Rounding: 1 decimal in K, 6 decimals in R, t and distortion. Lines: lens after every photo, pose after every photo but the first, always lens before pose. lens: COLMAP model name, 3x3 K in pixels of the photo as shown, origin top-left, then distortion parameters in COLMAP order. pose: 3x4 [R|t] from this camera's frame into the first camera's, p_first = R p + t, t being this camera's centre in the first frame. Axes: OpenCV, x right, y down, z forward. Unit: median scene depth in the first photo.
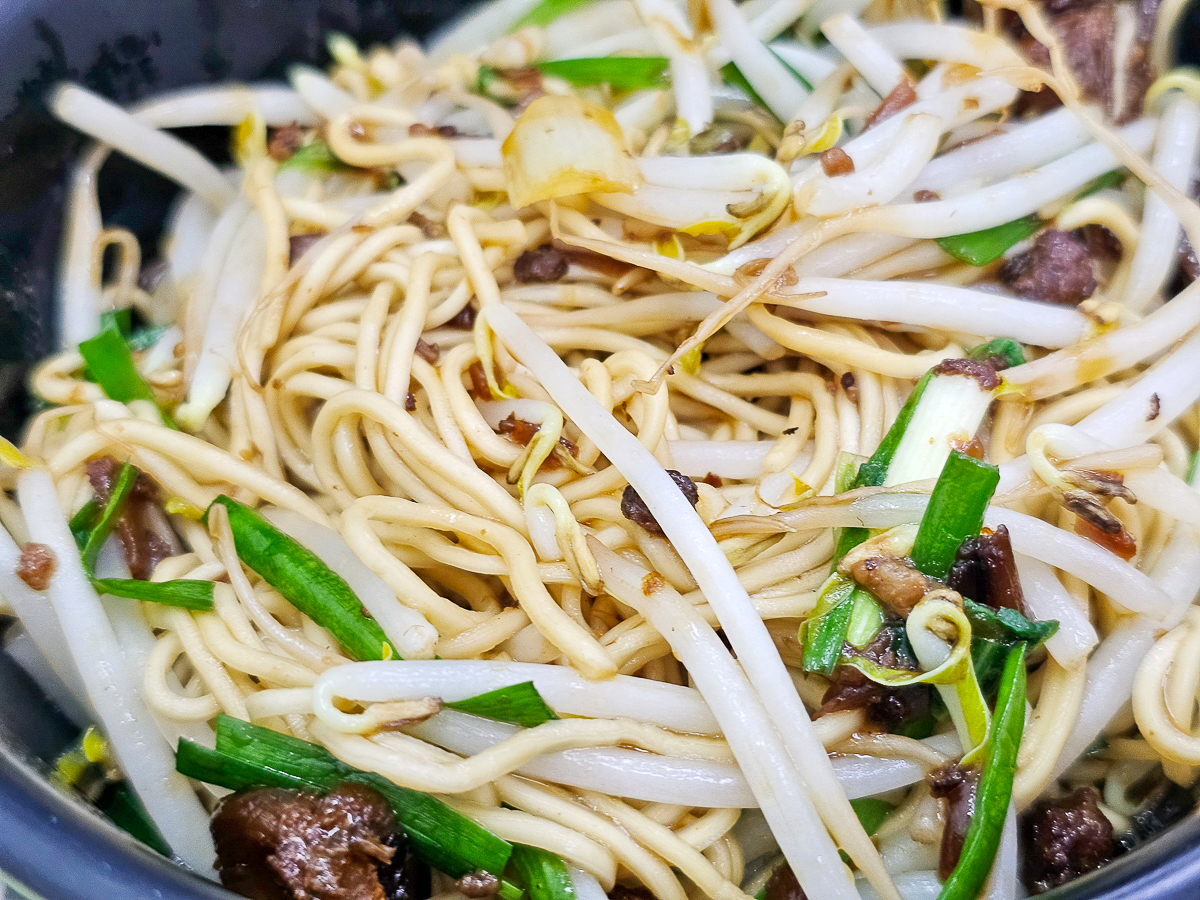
lens RADIAL K [[1754.6, 0, 600.0], [0, 1754.6, 450.0], [0, 0, 1]] dist [0.139341, -0.776046]
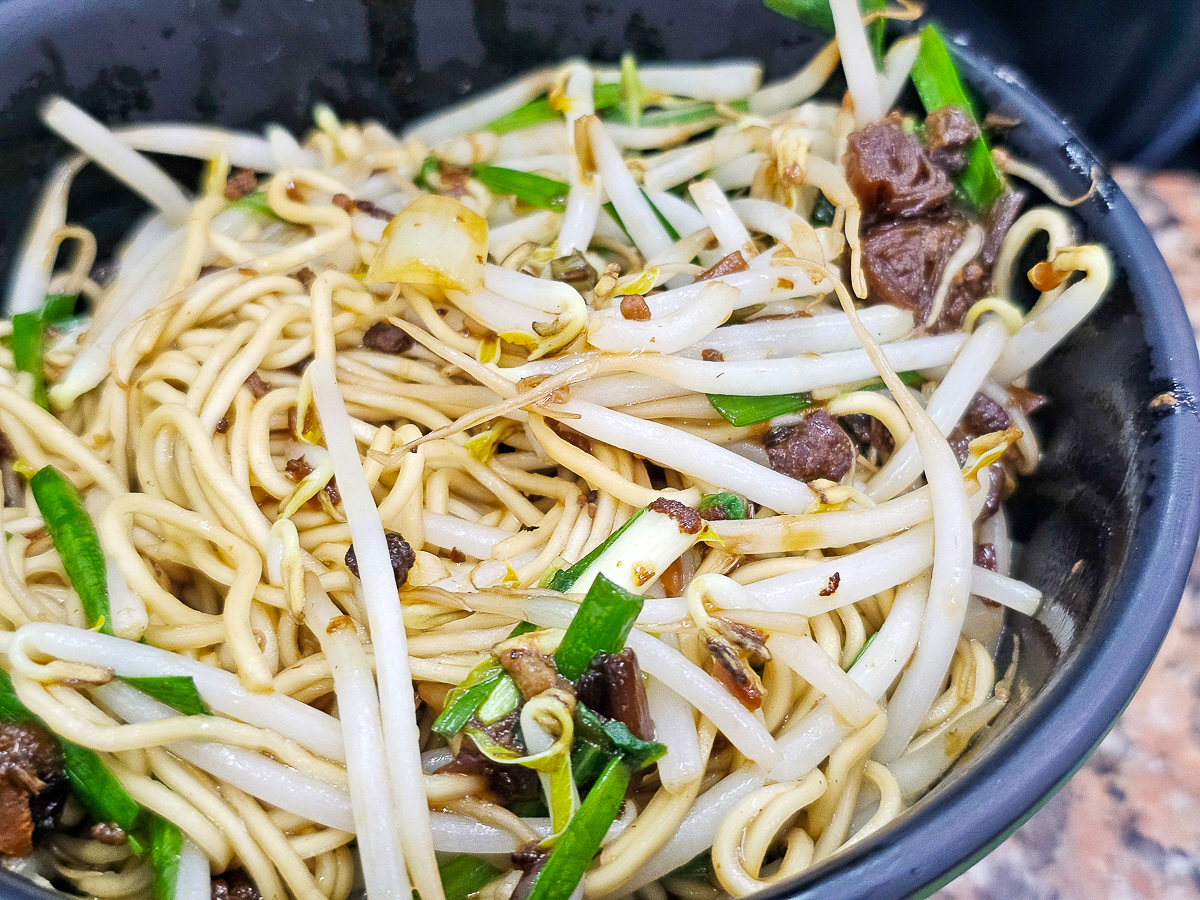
lens RADIAL K [[1754.6, 0, 600.0], [0, 1754.6, 450.0], [0, 0, 1]] dist [0.139341, -0.776046]
pose [[0.961502, 0.233761, -0.144464, 0.305488], [-0.239556, 0.970589, -0.023864, -0.044040], [0.134637, 0.057553, 0.989222, -0.111658]]
